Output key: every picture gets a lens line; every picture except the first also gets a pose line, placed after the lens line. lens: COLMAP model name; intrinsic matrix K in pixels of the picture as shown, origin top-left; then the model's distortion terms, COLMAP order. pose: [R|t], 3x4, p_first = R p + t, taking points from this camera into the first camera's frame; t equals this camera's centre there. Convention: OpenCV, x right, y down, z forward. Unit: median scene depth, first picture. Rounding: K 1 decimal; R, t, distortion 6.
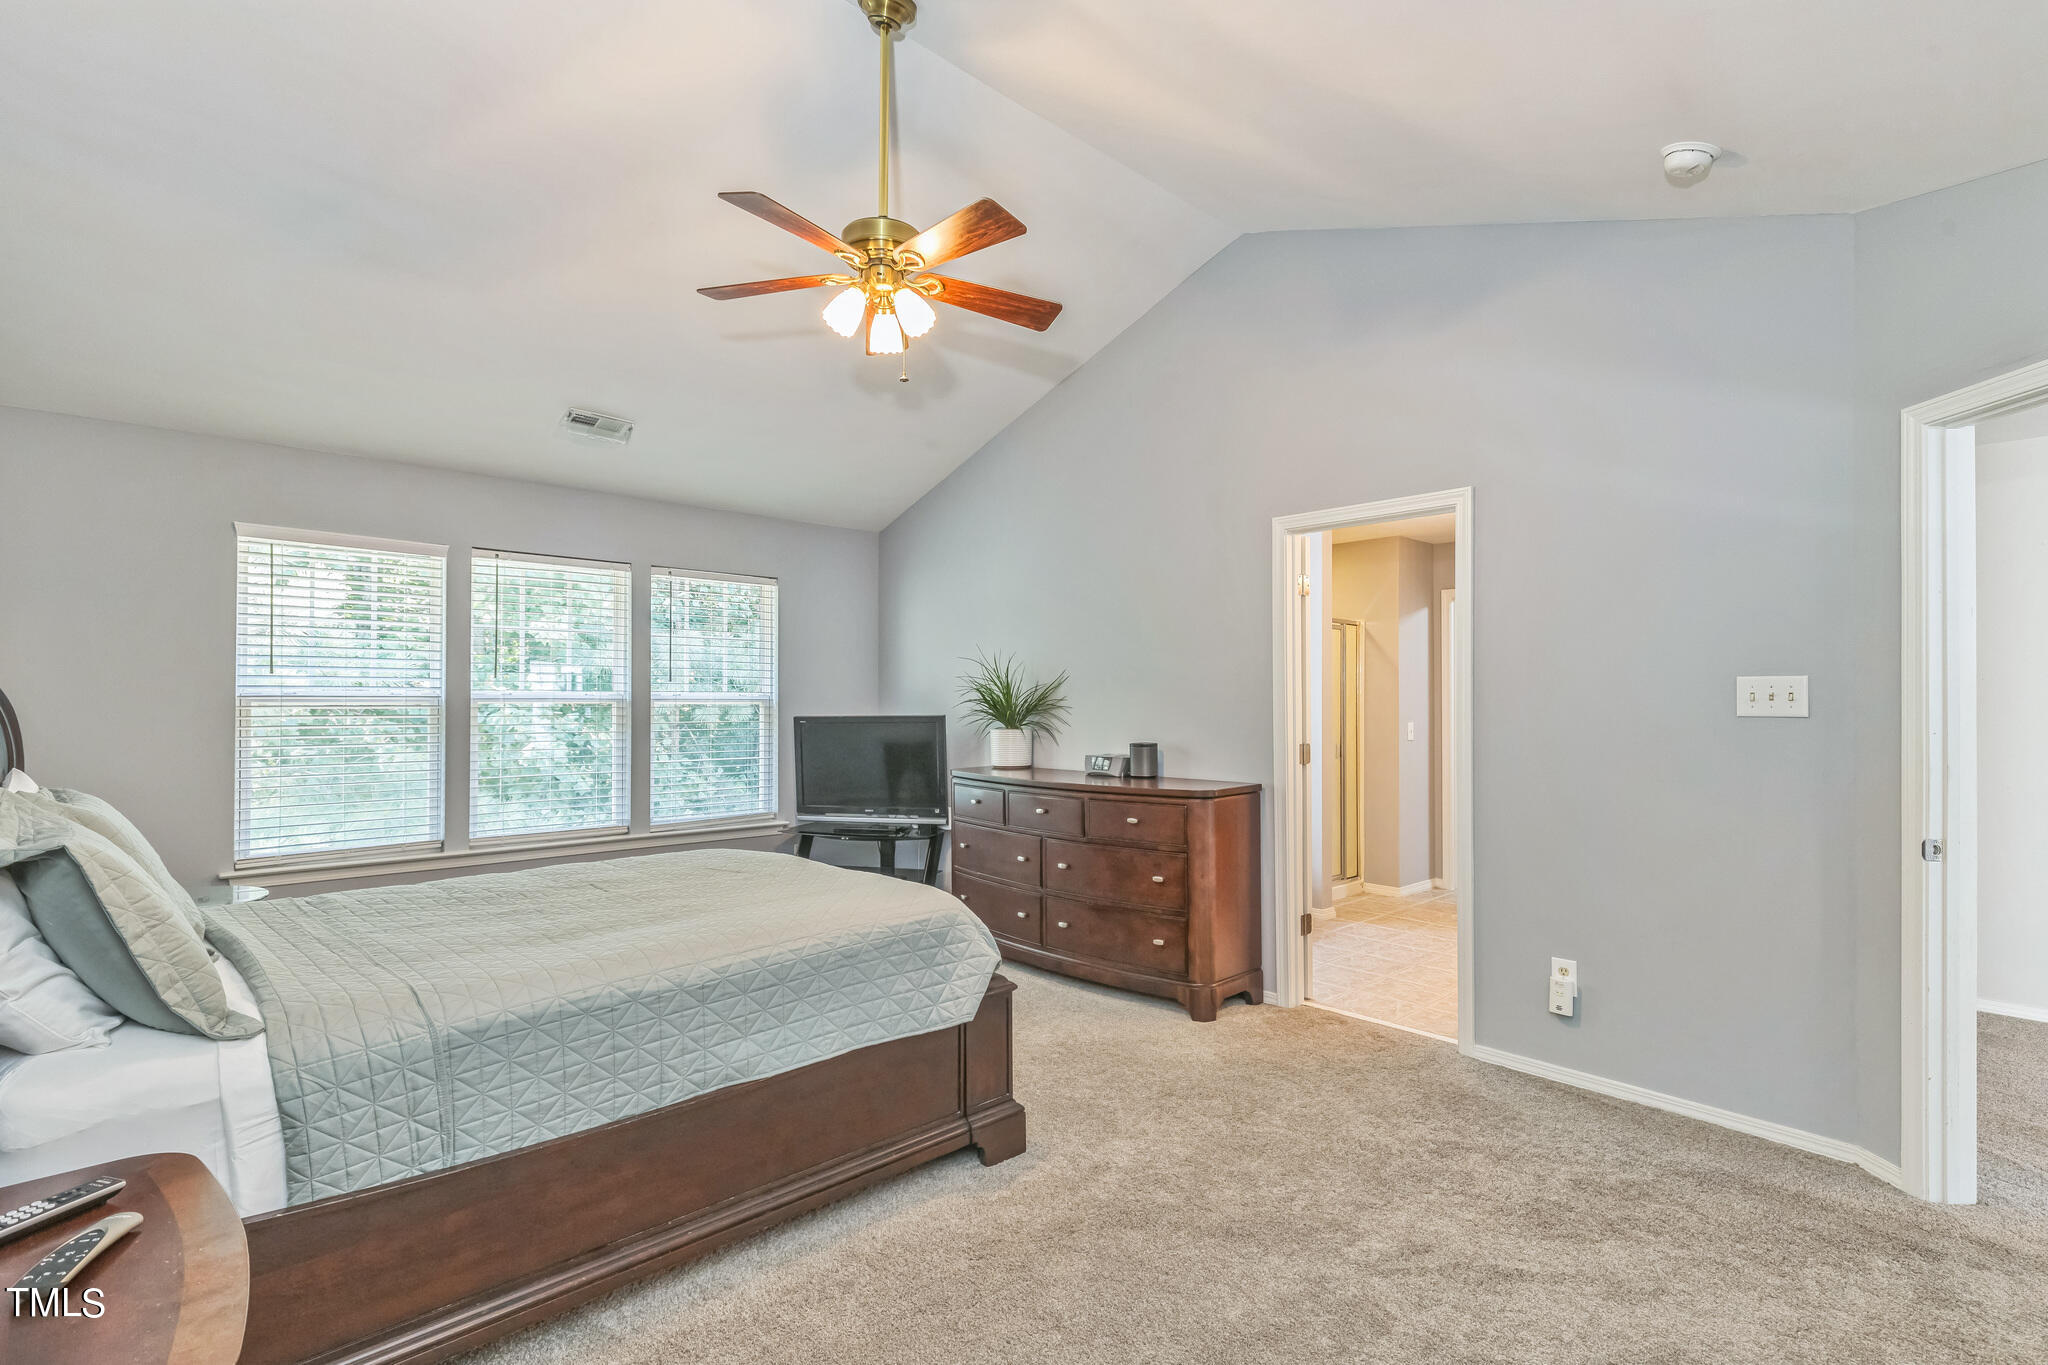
lens RADIAL K [[958.5, 0, 1024.0], [0, 958.5, 682.5], [0, 0, 1]] dist [0.025766, 0.000095]
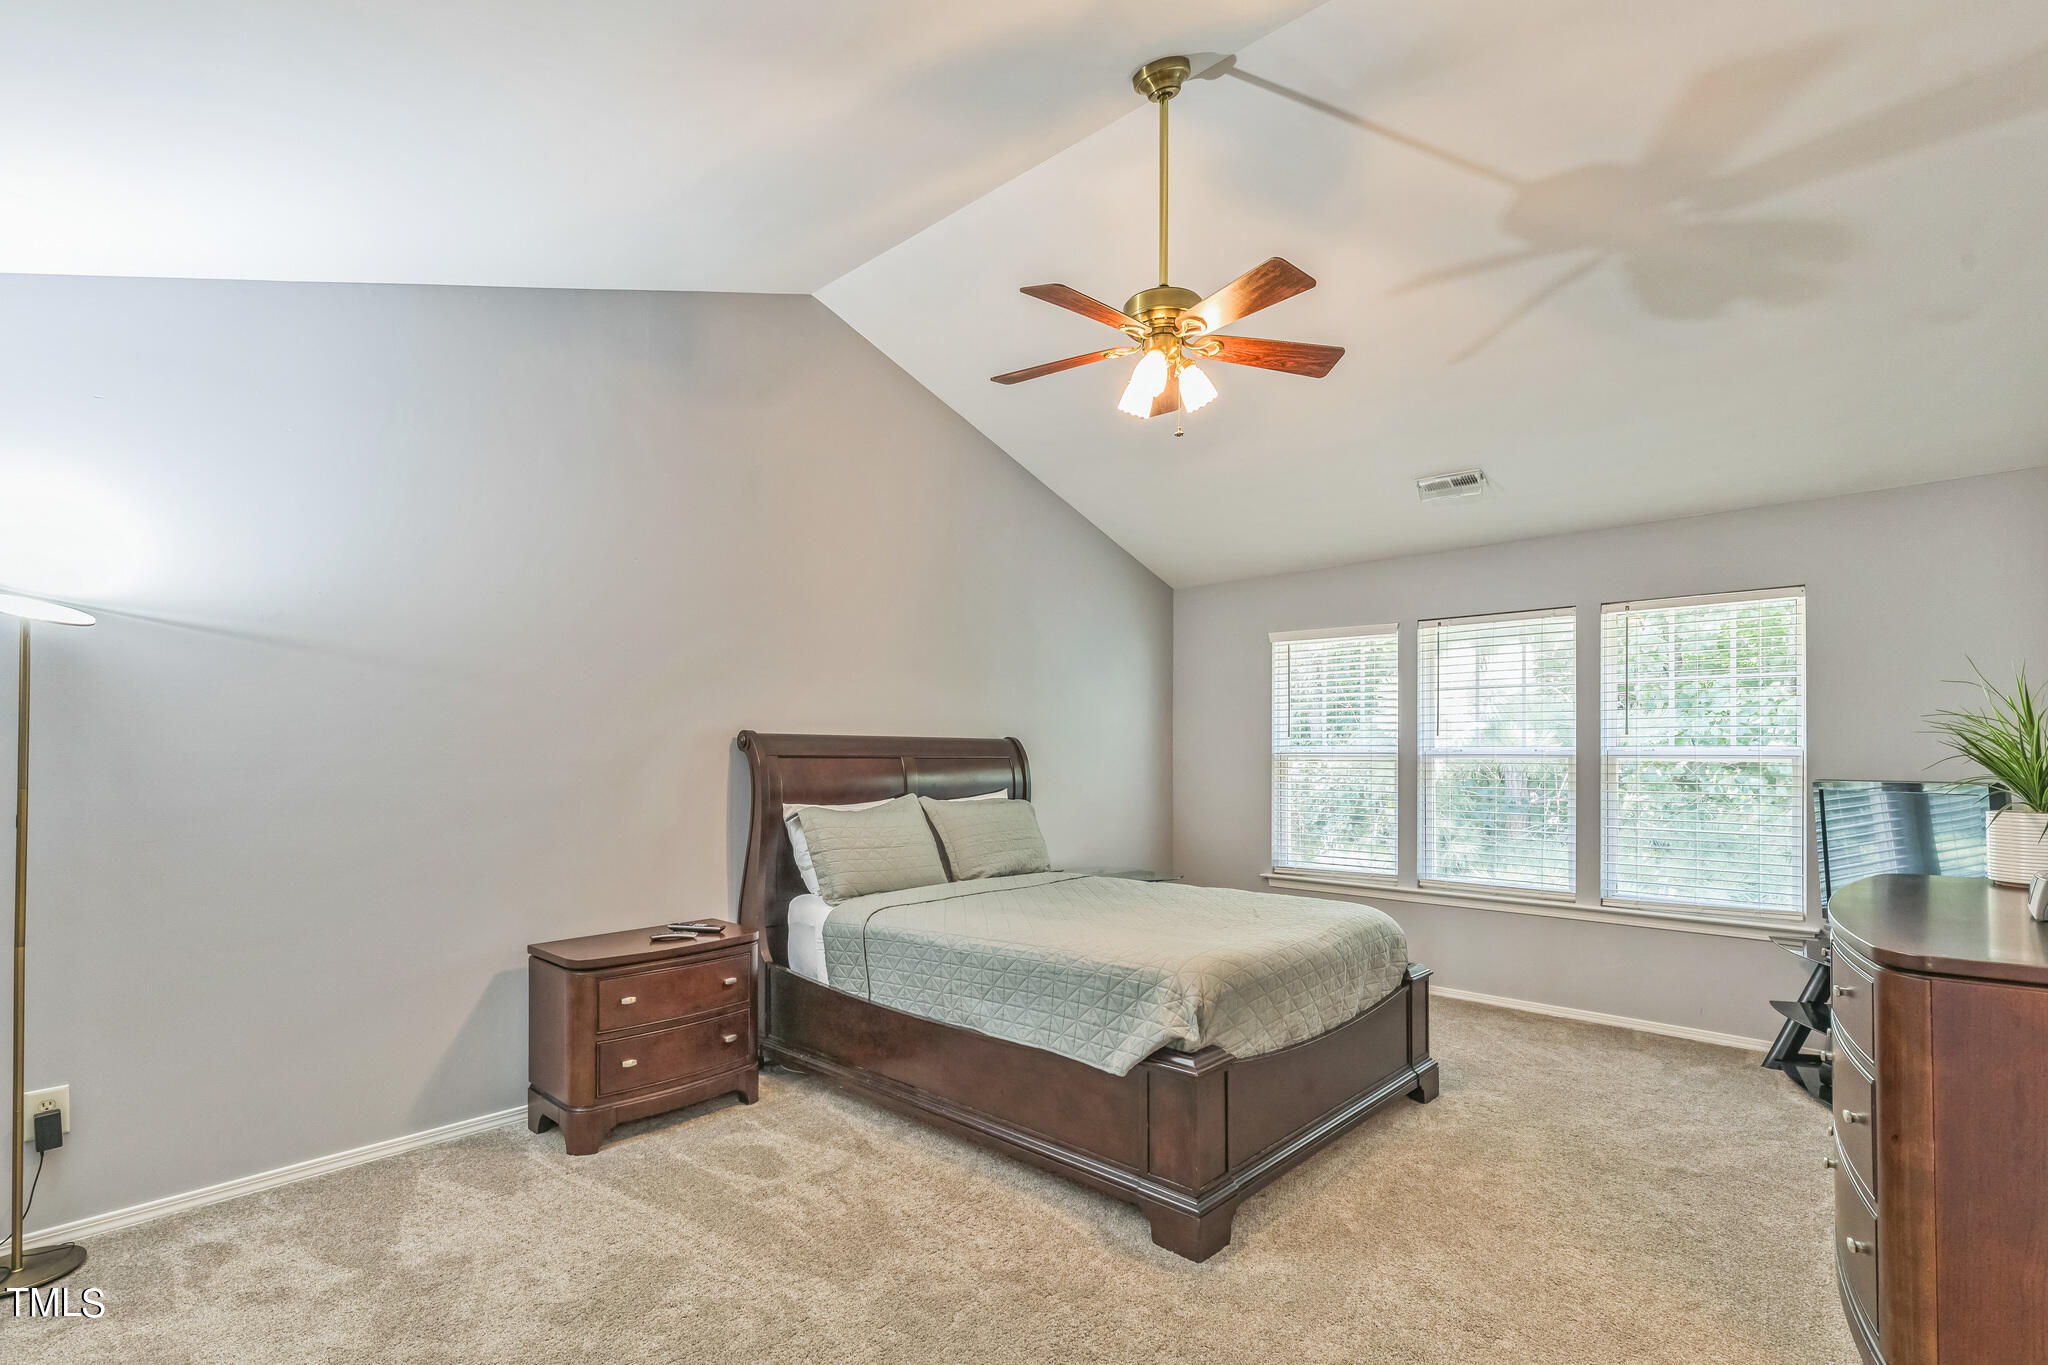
lens RADIAL K [[958.6, 0, 1026.5], [0, 958.6, 749.0], [0, 0, 1]] dist [0.000421, 0.000059]
pose [[0.077287, -0.009639, -0.996962, 0.570899], [0.016652, 0.999826, -0.008376, 0.013349], [0.996870, -0.015954, 0.077434, 0.514663]]
